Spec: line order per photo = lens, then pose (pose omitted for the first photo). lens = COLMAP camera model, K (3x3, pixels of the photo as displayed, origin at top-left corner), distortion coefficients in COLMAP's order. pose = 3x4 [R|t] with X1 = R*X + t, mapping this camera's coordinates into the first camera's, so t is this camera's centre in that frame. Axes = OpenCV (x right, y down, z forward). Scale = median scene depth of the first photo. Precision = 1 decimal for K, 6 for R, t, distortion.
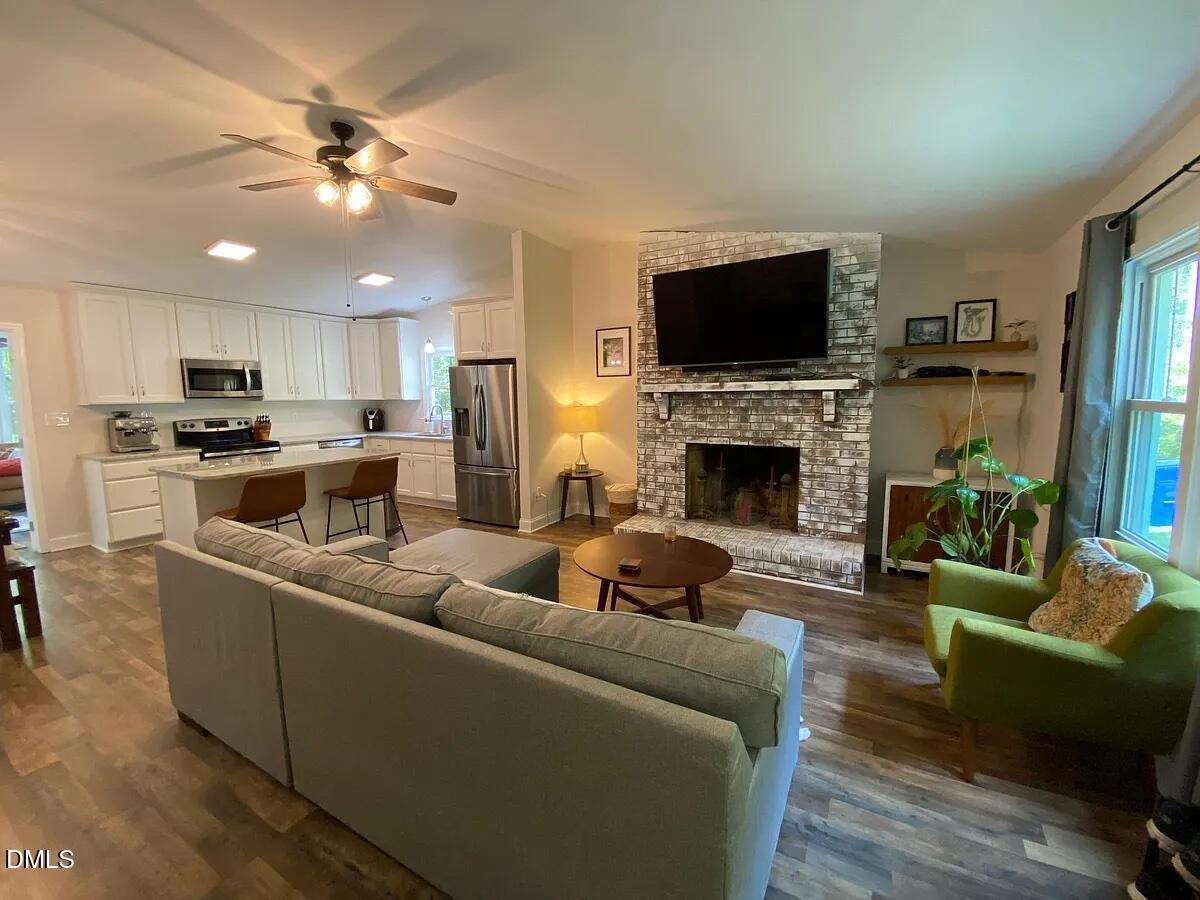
lens RADIAL K [[487.3, 0, 610.9], [0, 487.3, 455.0], [0, 0, 1]] dist [-0.007391, -0.001748]
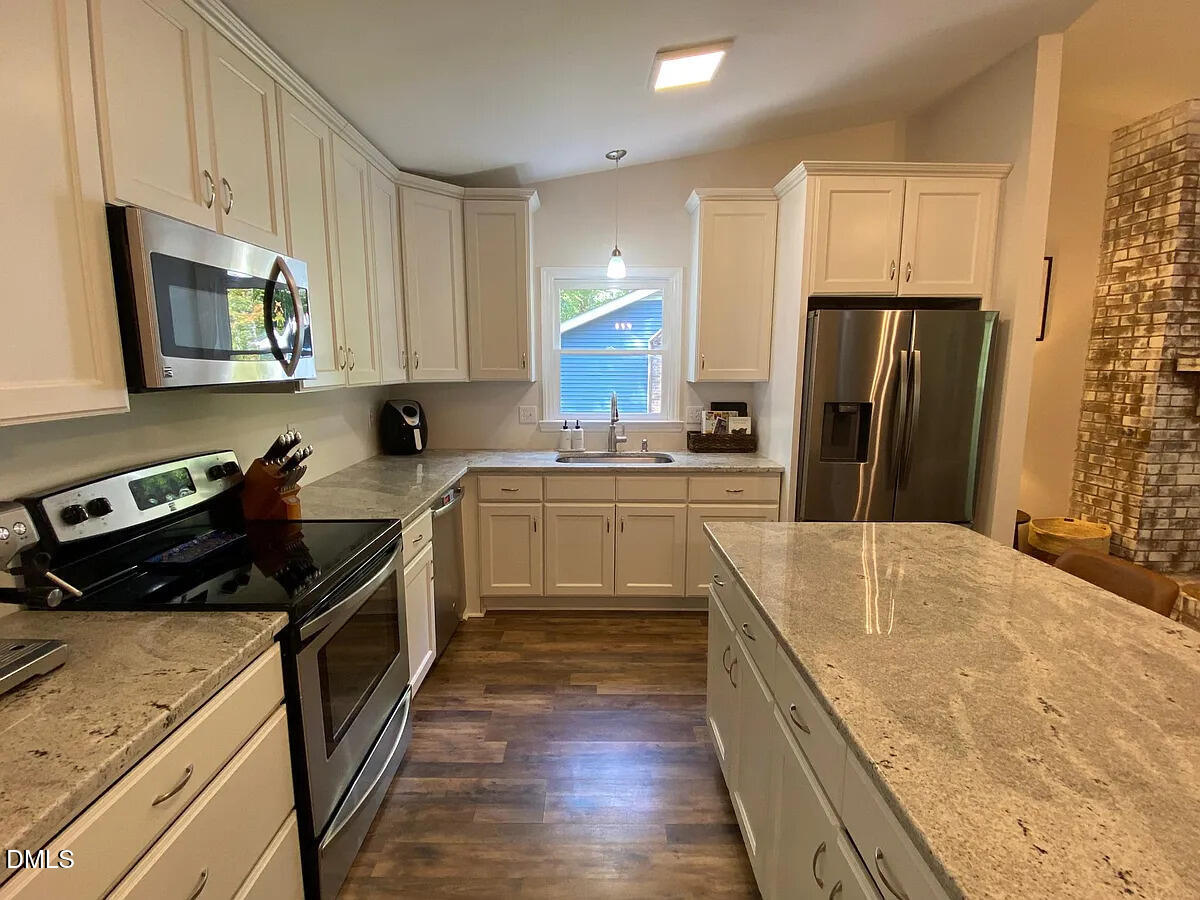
lens RADIAL K [[570.8, 0, 598.4], [0, 570.8, 450.6], [0, 0, 1]] dist [0.002497, -0.009177]
pose [[0.873937, -0.065813, 0.481562, -0.873889], [0.052749, 0.997781, 0.040632, -0.095855], [-0.483168, -0.010108, 0.875470, 0.719399]]
